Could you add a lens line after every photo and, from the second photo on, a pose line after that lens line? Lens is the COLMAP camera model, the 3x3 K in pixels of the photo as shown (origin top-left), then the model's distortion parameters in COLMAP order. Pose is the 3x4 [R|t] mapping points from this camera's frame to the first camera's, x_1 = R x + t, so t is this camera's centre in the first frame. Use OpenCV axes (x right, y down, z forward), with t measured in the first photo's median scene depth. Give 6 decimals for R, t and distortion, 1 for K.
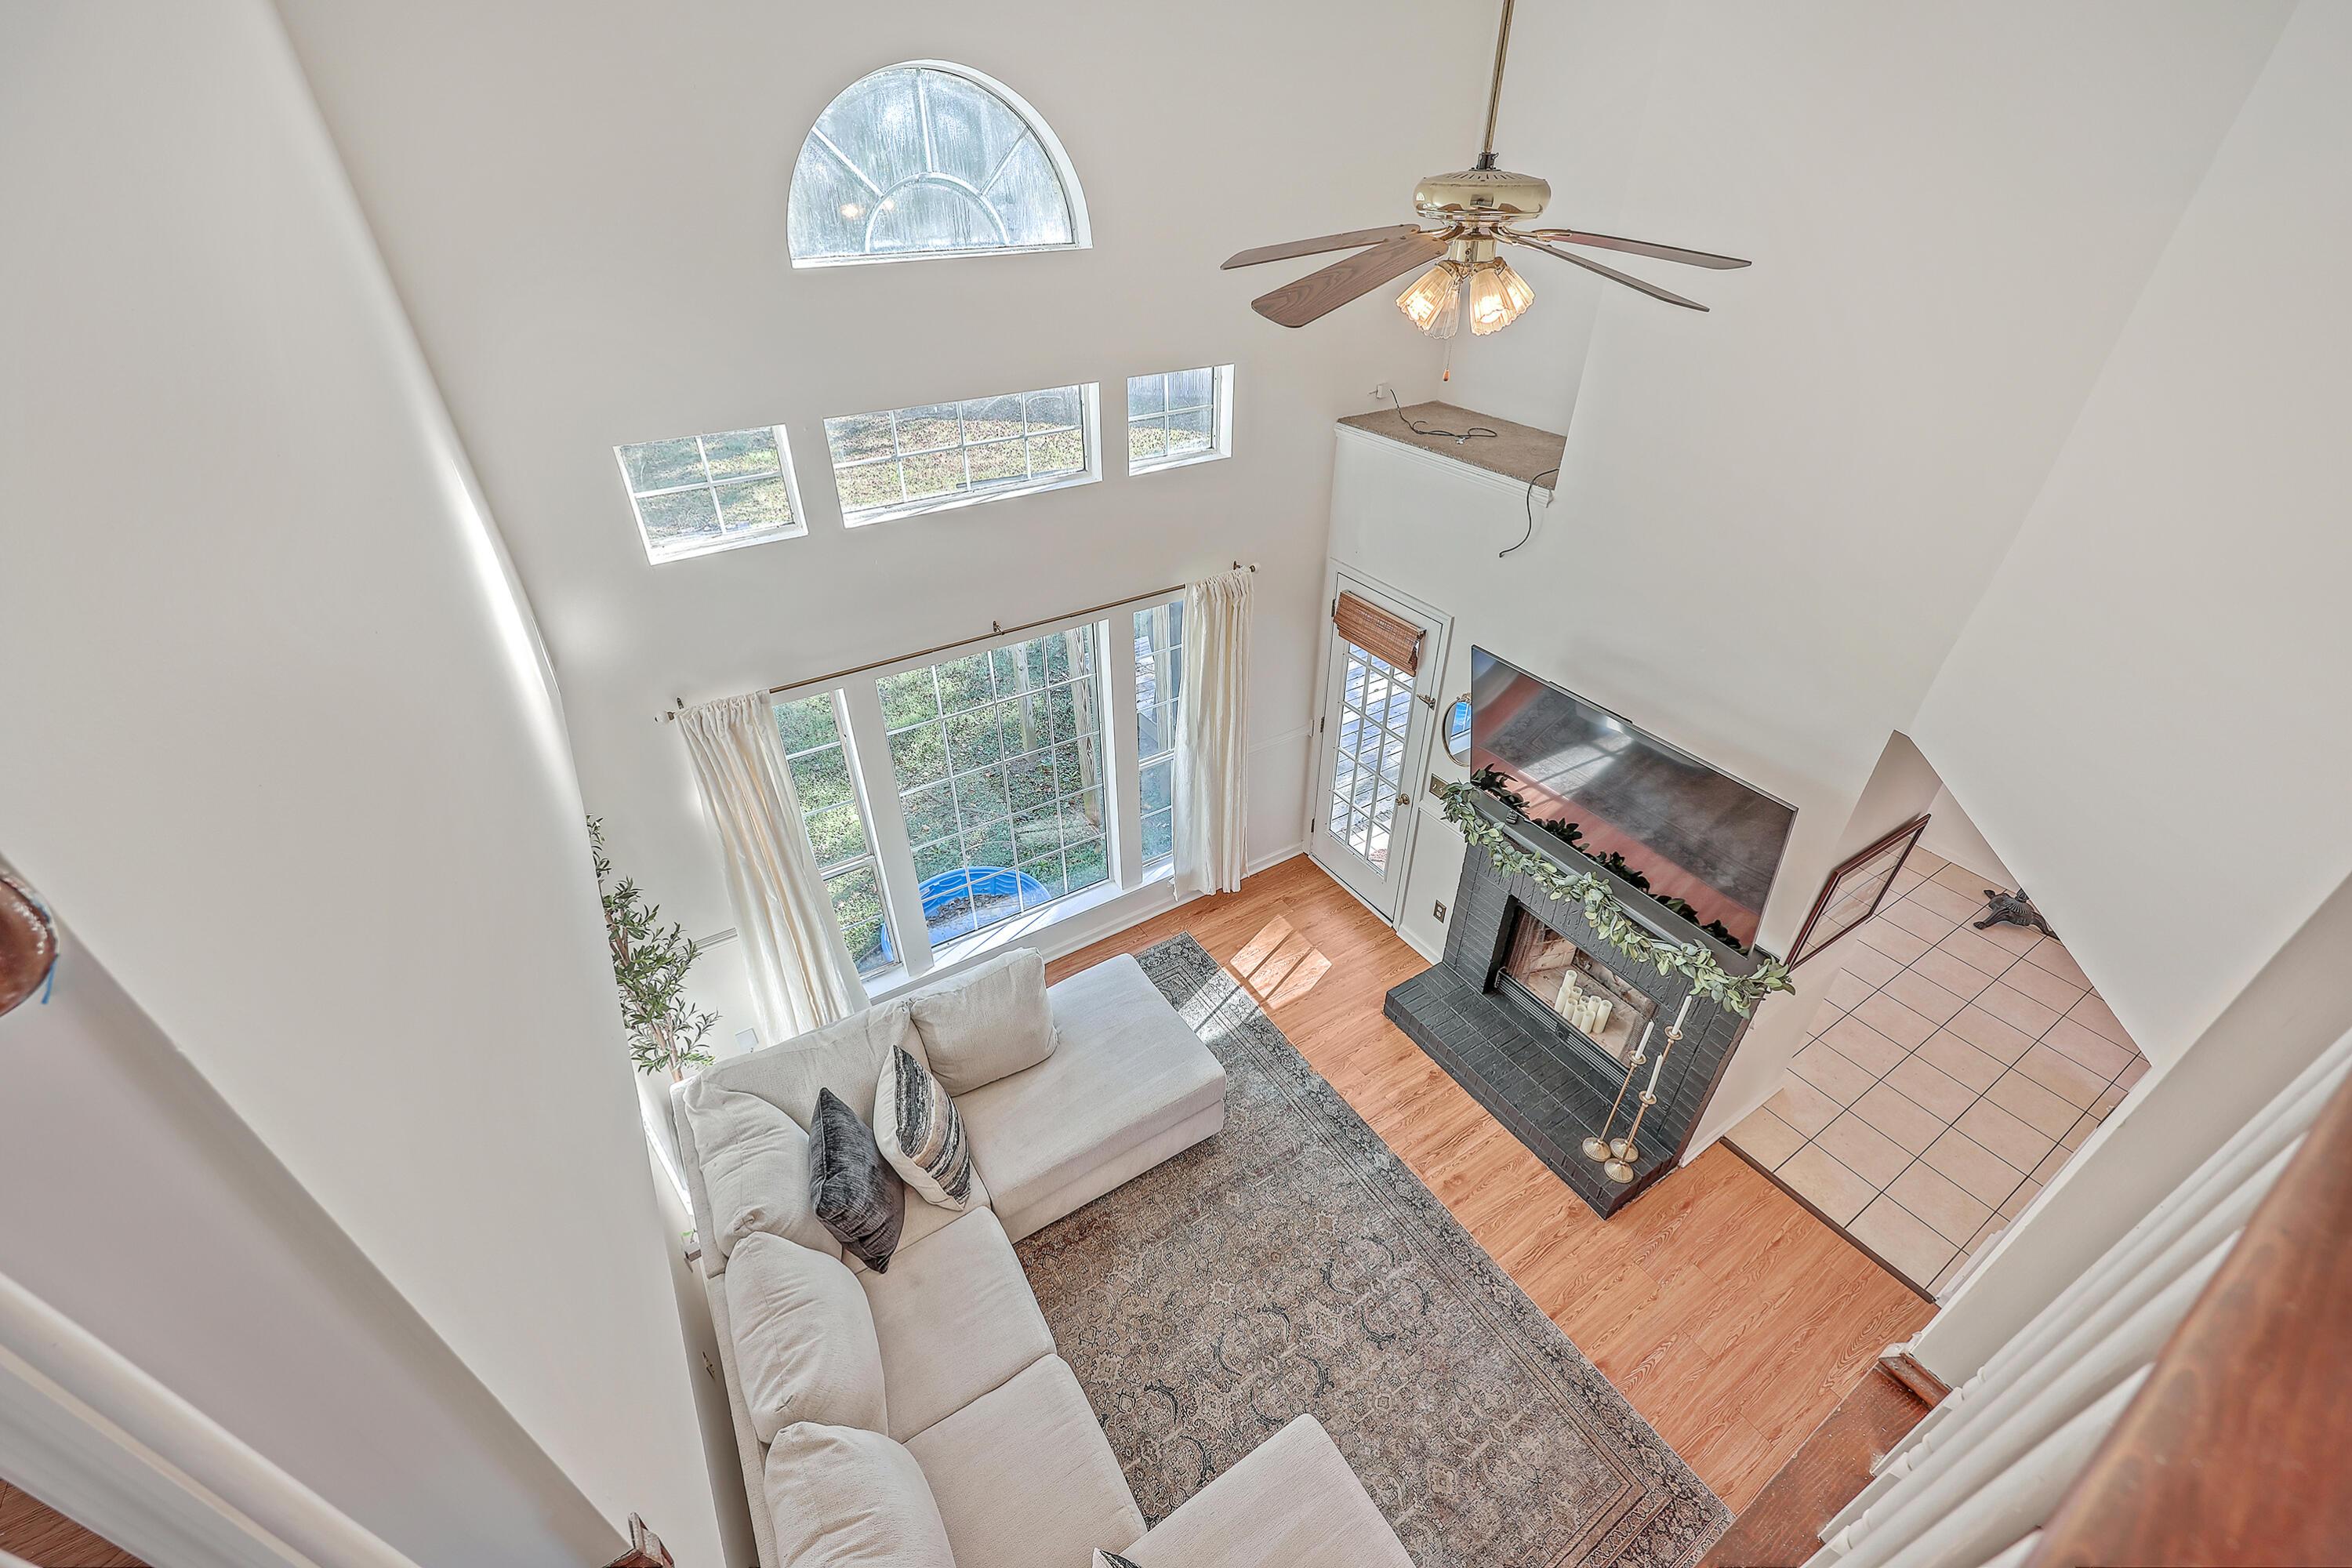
lens RADIAL K [[975.3, 0, 1175.0], [0, 975.3, 777.2], [0, 0, 1]] dist [0.000161, 0.000005]
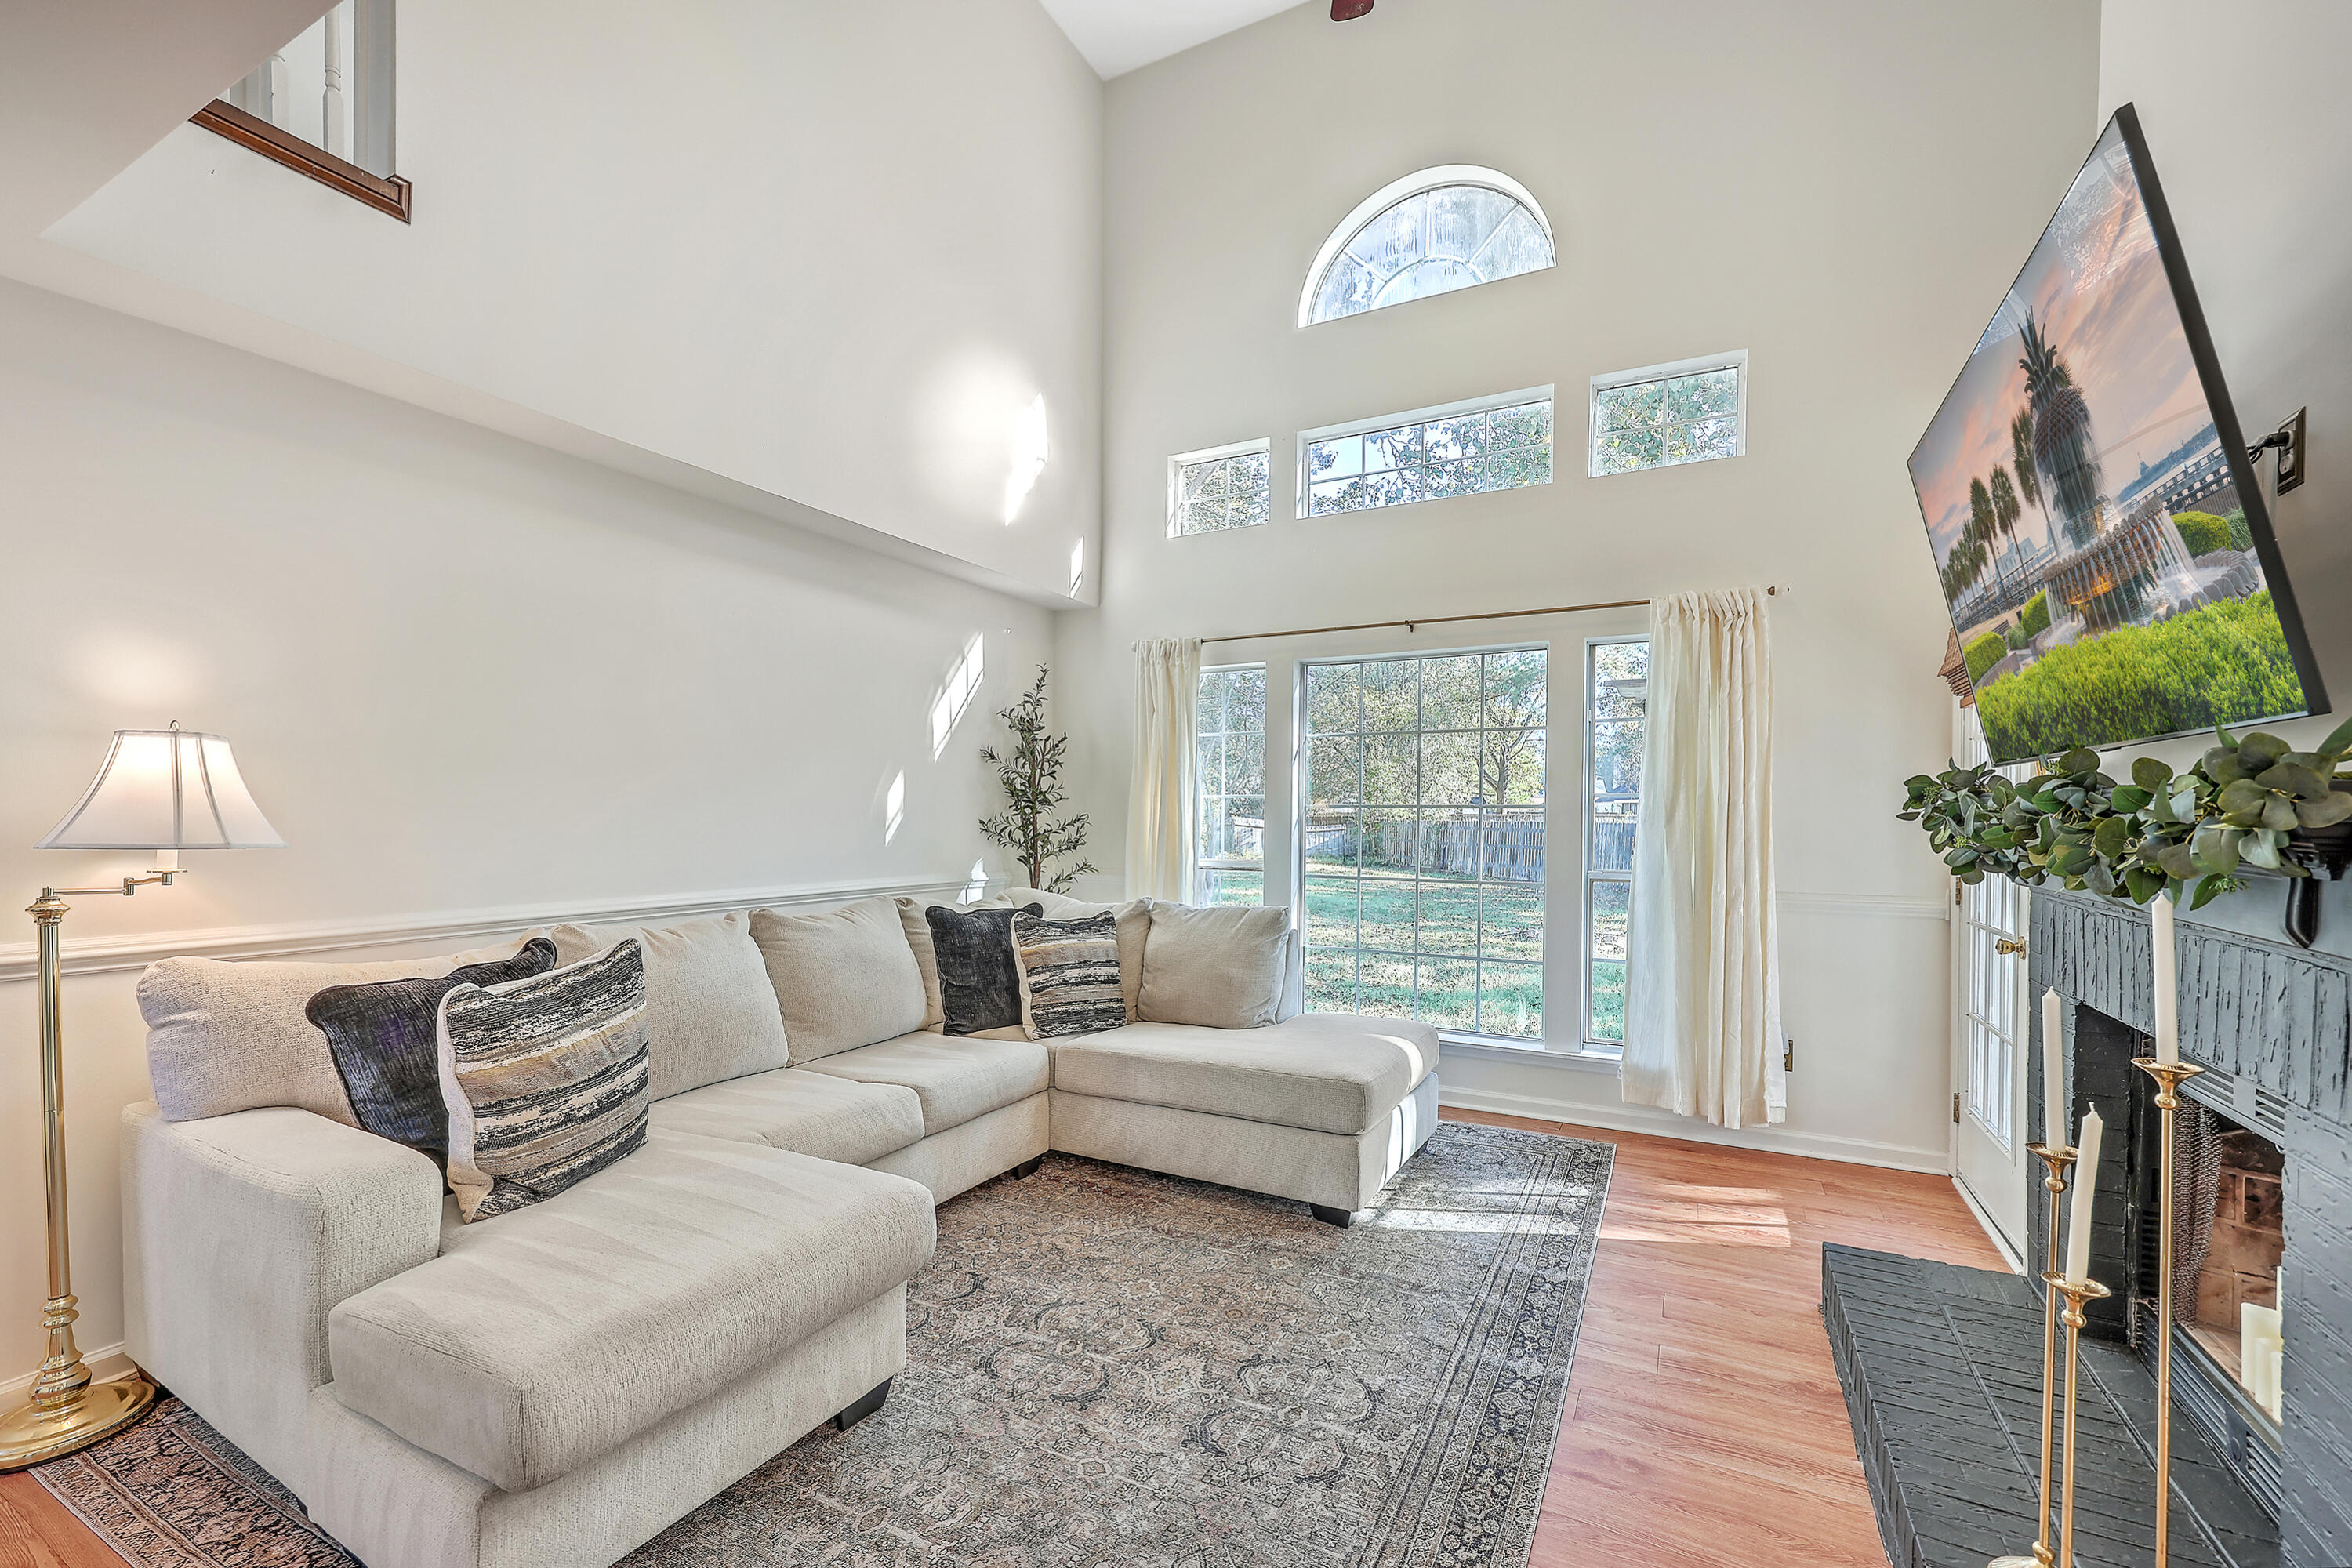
lens RADIAL K [[975.3, 0, 1160.5], [0, 975.3, 832.1], [0, 0, 1]] dist [0.000161, 0.000005]
pose [[0.486822, 0.020066, -0.873271, 0.628603], [-0.487939, 0.835464, -0.252815, 0.437232], [0.724513, 0.549179, 0.416513, 0.578066]]
